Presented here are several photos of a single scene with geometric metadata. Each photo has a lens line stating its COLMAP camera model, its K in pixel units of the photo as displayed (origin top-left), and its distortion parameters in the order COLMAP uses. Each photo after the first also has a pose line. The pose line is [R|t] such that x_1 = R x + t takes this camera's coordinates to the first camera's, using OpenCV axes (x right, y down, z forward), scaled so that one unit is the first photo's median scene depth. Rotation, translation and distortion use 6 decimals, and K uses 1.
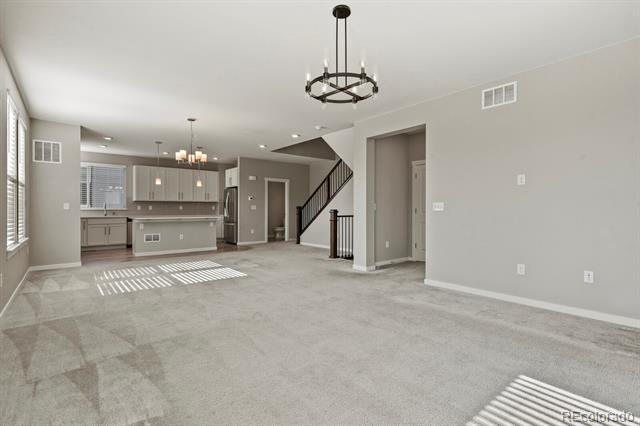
lens RADIAL K [[308.7, 0, 323.1], [0, 308.7, 206.7], [0, 0, 1]] dist [0.008674, -0.003938]
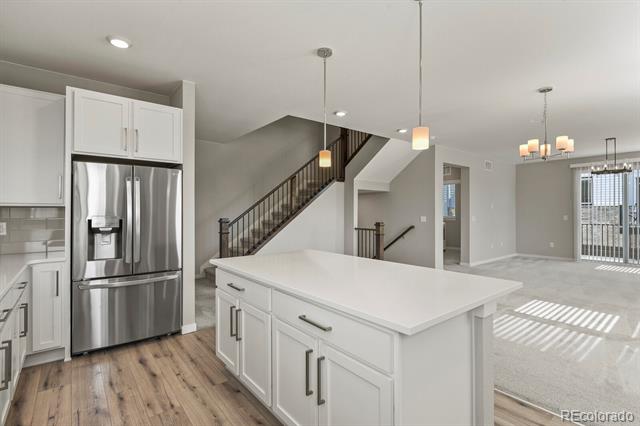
lens RADIAL K [[308.7, 0, 322.3], [0, 308.7, 210.7], [0, 0, 1]] dist [0.008674, -0.003938]
pose [[0.015483, 0.006485, 0.999859, -0.663822], [-0.007195, 0.999954, -0.006374, -0.013392], [-0.999854, -0.007095, 0.015529, 0.894920]]
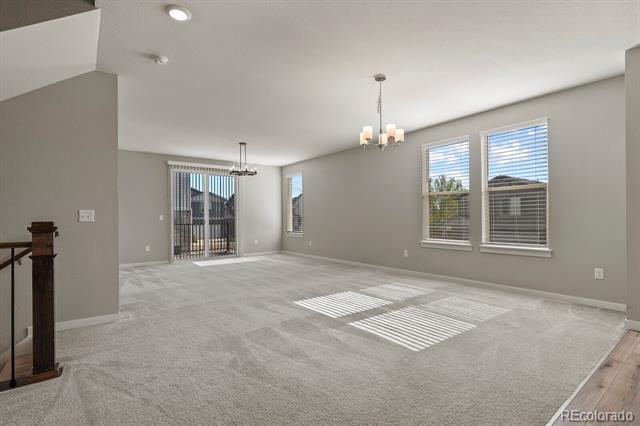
lens RADIAL K [[308.7, 0, 326.8], [0, 308.7, 218.9], [0, 0, 1]] dist [0.008674, -0.003938]
pose [[-0.999737, 0.007539, 0.021674, -0.198627], [0.007453, 0.999964, -0.004042, 0.007559], [-0.021703, -0.003879, -0.999757, 1.021384]]
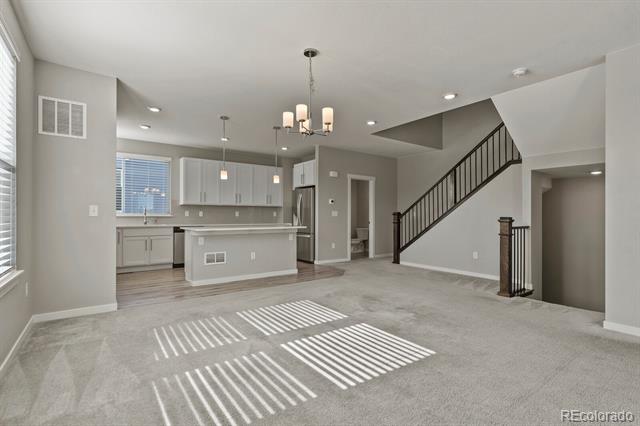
lens RADIAL K [[308.7, 0, 322.2], [0, 308.7, 212.6], [0, 0, 1]] dist [0.008674, -0.003938]
pose [[0.997930, 0.001403, -0.064293, -0.226662], [-0.001630, 0.999993, -0.003490, 0.002513], [0.064287, 0.003587, 0.997925, 0.279757]]
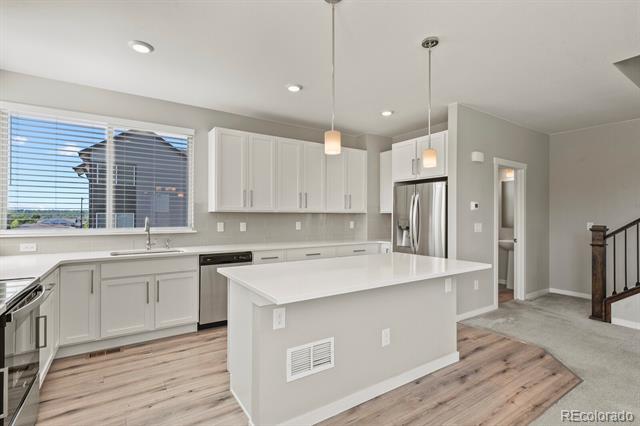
lens RADIAL K [[308.7, 0, 321.8], [0, 308.7, 213.0], [0, 0, 1]] dist [0.008674, -0.003938]
pose [[0.993789, 0.001815, -0.111264, -0.425046], [-0.002132, 0.999994, -0.002728, -0.017307], [0.111258, 0.002949, 0.993787, 0.612464]]
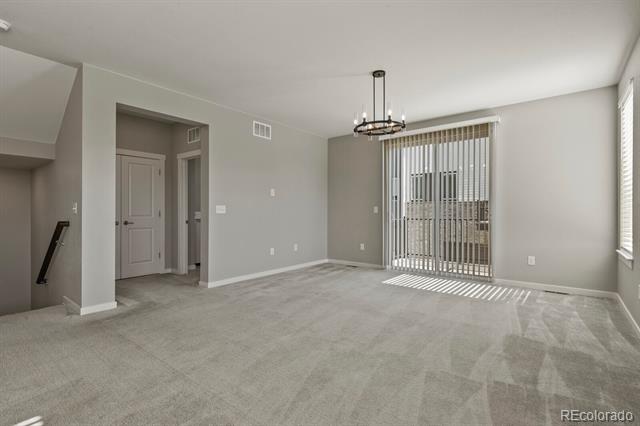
lens RADIAL K [[308.7, 0, 321.5], [0, 308.7, 214.1], [0, 0, 1]] dist [0.008674, -0.003938]
pose [[-0.207433, -0.008397, 0.978213, -0.360781], [-0.008185, 0.999943, 0.006848, 0.002486], [-0.978215, -0.006586, -0.207490, 0.437148]]
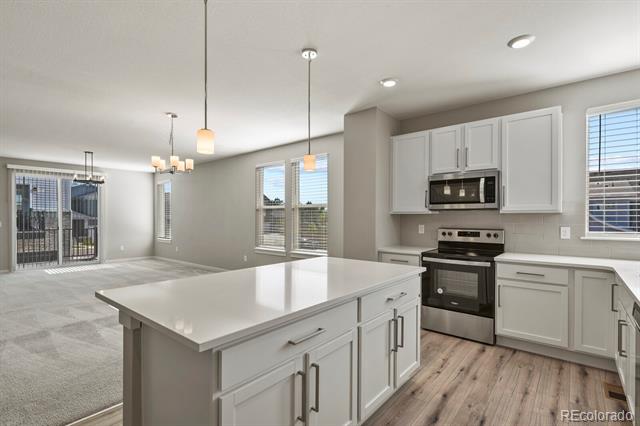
lens RADIAL K [[308.7, 0, 326.1], [0, 308.7, 217.6], [0, 0, 1]] dist [0.008674, -0.003938]
pose [[-0.980360, -0.001178, -0.197212, -0.399405], [0.000466, 0.999966, -0.008290, -0.013495], [0.197215, -0.008219, -0.980326, 1.137110]]
